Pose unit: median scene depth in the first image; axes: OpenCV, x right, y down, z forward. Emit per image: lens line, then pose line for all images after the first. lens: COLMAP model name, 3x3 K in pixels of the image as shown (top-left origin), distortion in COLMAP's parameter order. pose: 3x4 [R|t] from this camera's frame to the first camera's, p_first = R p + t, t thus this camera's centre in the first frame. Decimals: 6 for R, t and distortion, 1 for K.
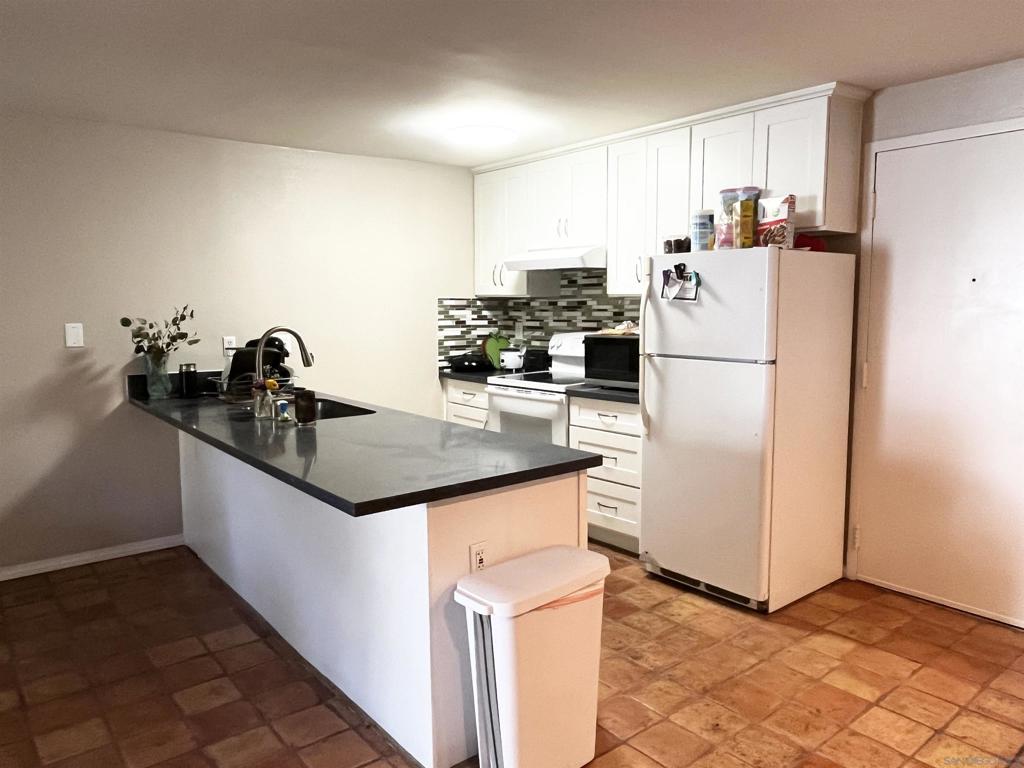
lens RADIAL K [[725.4, 0, 517.0], [0, 725.4, 379.0], [0, 0, 1]] dist [-0.004982, -0.000497]
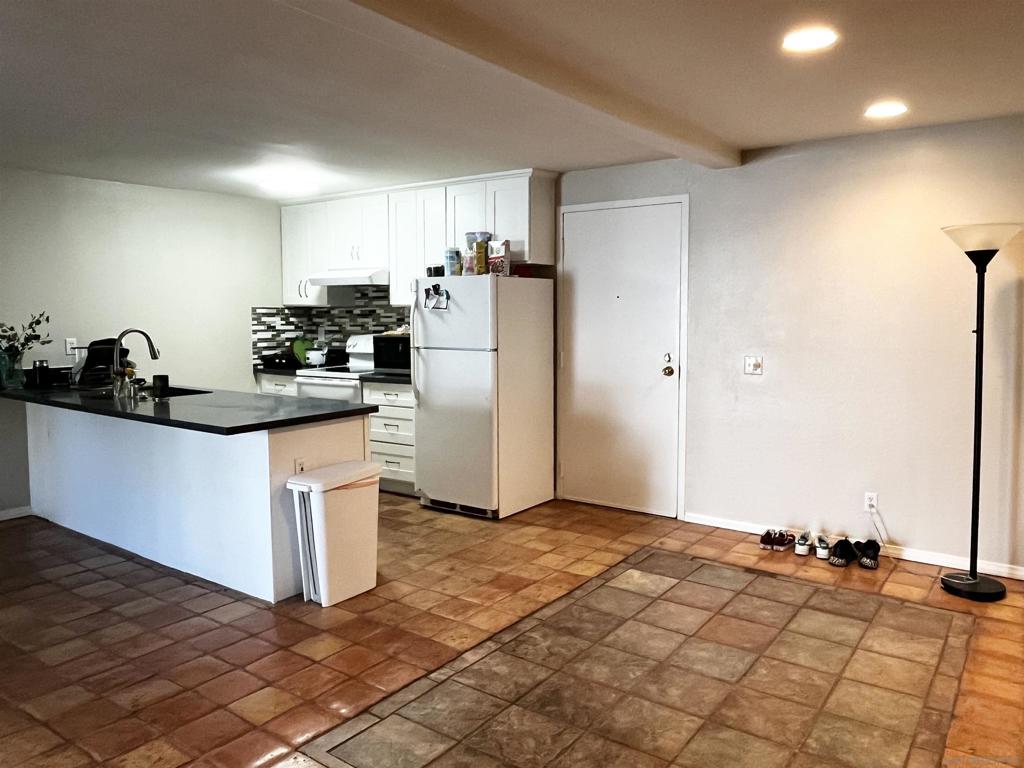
lens RADIAL K [[749.8, 0, 519.2], [0, 749.8, 375.4], [0, 0, 1]] dist [-0.000440, -0.004181]
pose [[0.965542, -0.019371, 0.259525, -0.006585], [0.024754, 0.999541, -0.017486, 0.046596], [-0.259067, 0.023308, 0.965578, -0.421998]]
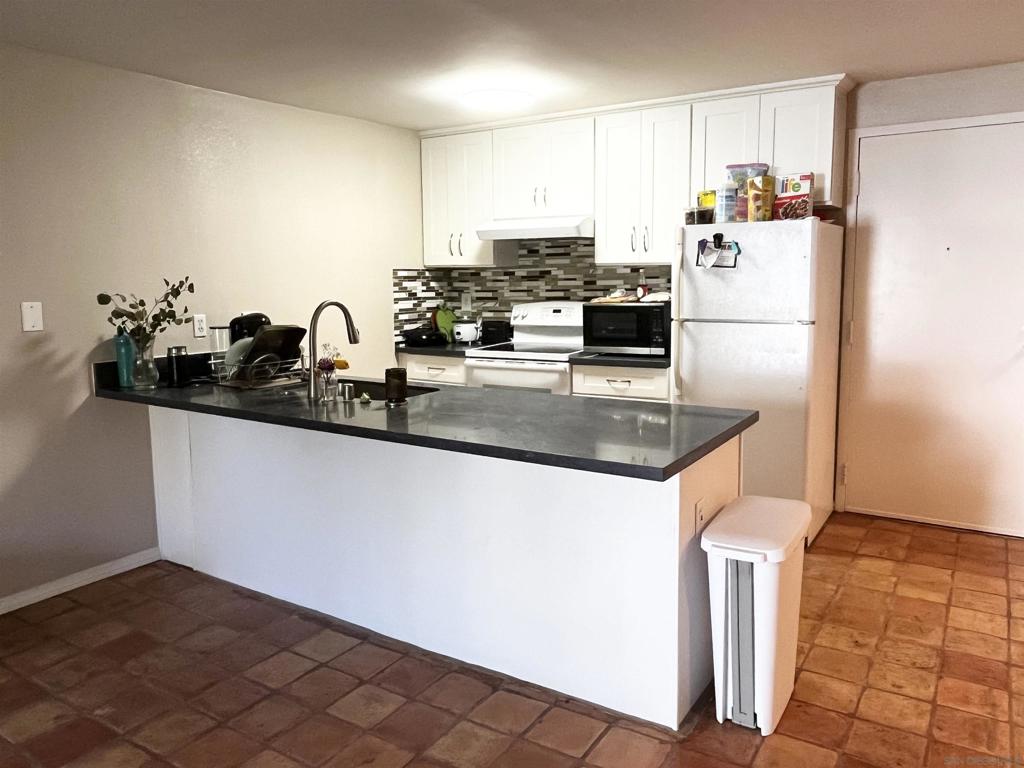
lens RADIAL K [[749.6, 0, 517.5], [0, 749.6, 365.8], [0, 0, 1]] dist [-0.000267, -0.002758]
pose [[0.949052, -0.047243, 0.311558, -0.352099], [0.042373, 0.998851, 0.022388, -0.001309], [-0.312257, -0.008045, 0.949963, 0.034363]]
